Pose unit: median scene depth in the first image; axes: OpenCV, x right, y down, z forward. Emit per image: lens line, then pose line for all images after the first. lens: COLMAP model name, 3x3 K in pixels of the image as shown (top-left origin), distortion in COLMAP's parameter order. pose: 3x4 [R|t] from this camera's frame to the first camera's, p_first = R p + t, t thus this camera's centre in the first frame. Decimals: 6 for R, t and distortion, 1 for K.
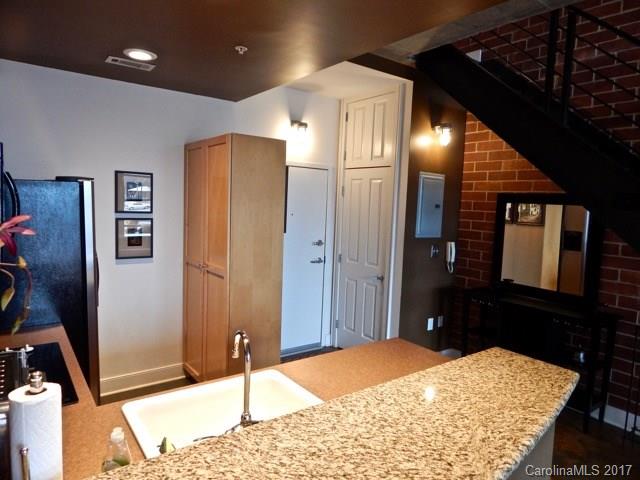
lens RADIAL K [[419.5, 0, 322.0], [0, 419.5, 237.1], [0, 0, 1]] dist [0.002904, 0.001805]
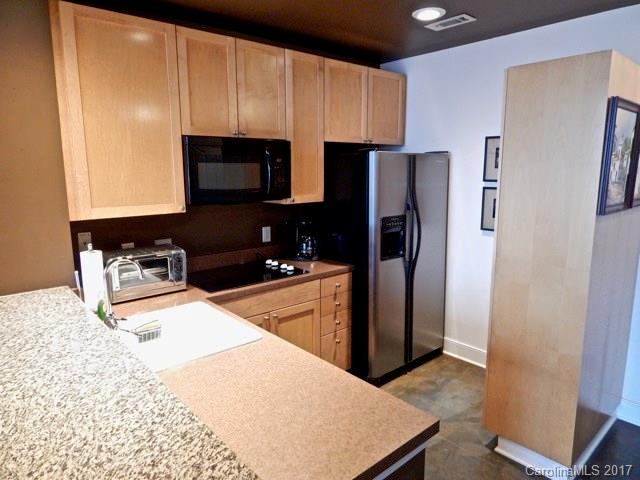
lens RADIAL K [[419.5, 0, 322.0], [0, 419.5, 237.1], [0, 0, 1]] dist [0.002904, 0.001805]
pose [[0.079003, 0.130488, -0.988297, 0.861283], [-0.075891, 0.989306, 0.124554, -0.045227], [0.993981, 0.065162, 0.088061, 1.074735]]
